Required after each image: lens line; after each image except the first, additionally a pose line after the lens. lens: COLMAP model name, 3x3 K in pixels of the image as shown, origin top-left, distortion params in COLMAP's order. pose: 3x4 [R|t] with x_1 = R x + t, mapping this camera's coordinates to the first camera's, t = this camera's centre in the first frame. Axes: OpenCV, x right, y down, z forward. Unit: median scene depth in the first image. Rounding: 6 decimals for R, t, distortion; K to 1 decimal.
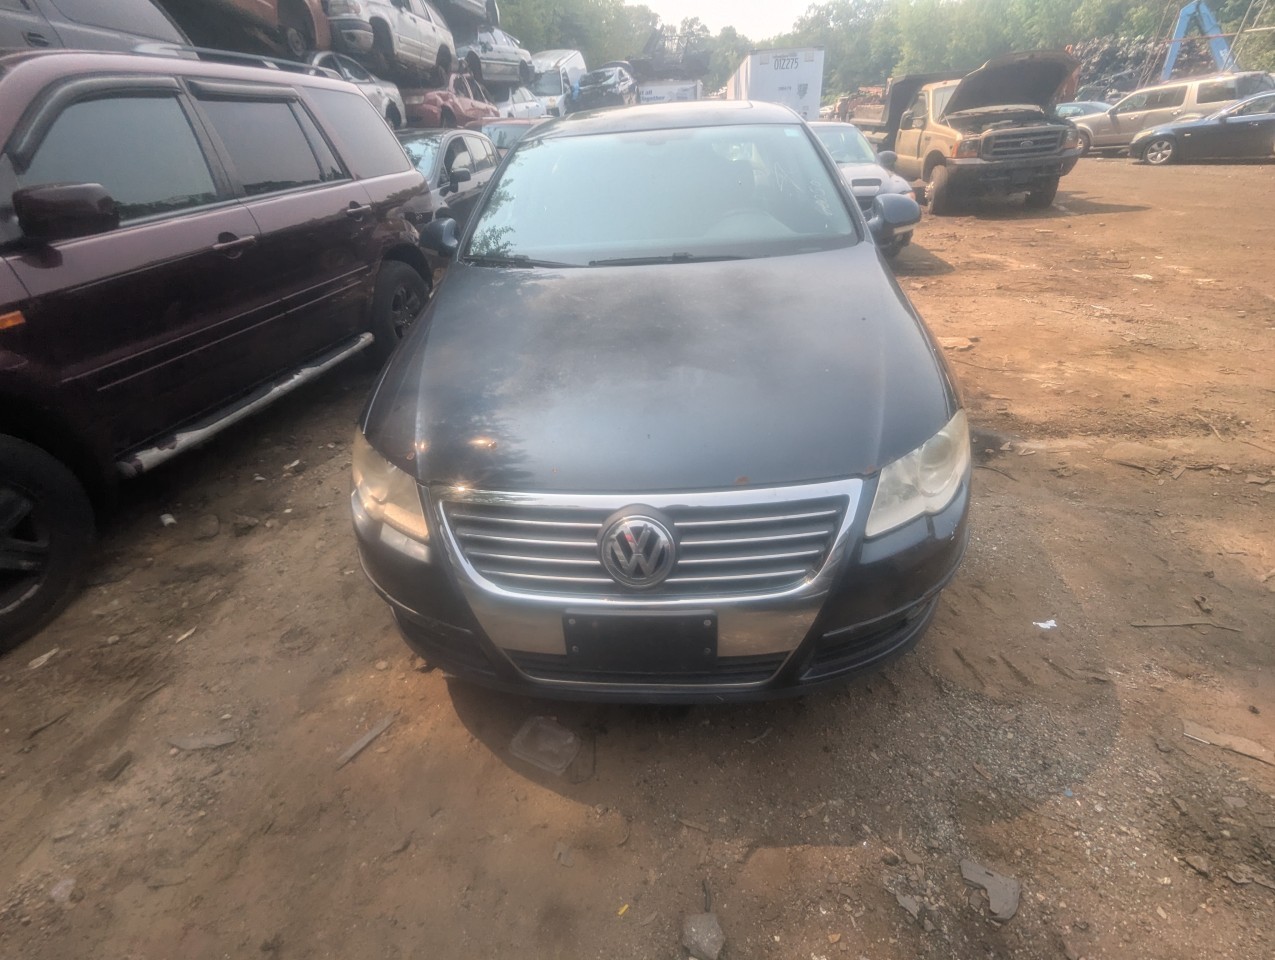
lens RADIAL K [[611.4, 0, 635.0], [0, 611.4, 486.9], [0, 0, 1]] dist [-0.004511, 0.004526]
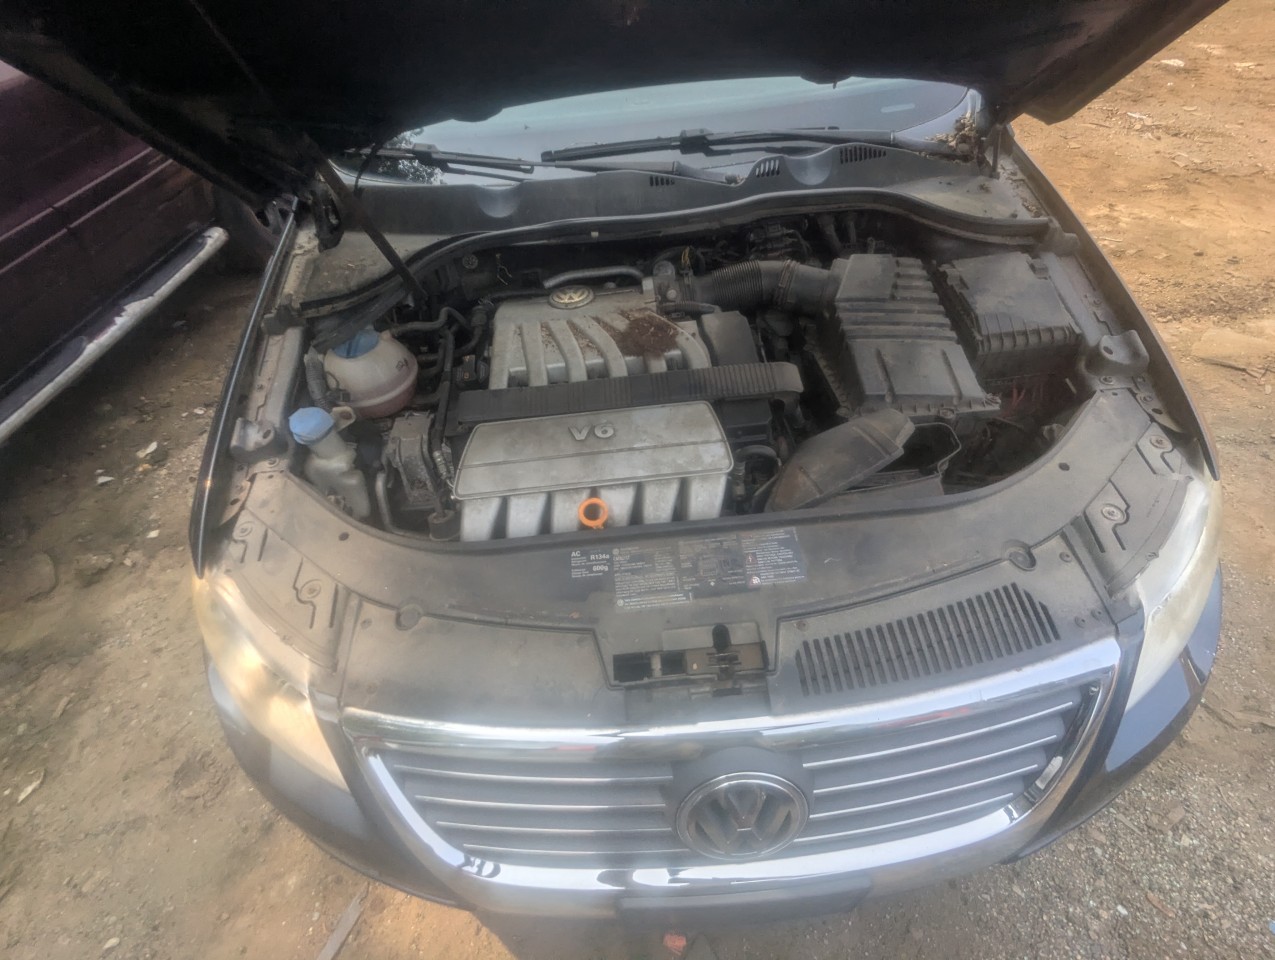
lens RADIAL K [[611.4, 0, 637.5], [0, 611.4, 475.7], [0, 0, 1]] dist [-0.004511, 0.004526]
pose [[0.991055, -0.106824, 0.079988, -0.051332], [0.082147, 0.960689, 0.265194, -0.182370], [-0.105173, -0.256252, 0.960871, 0.273842]]
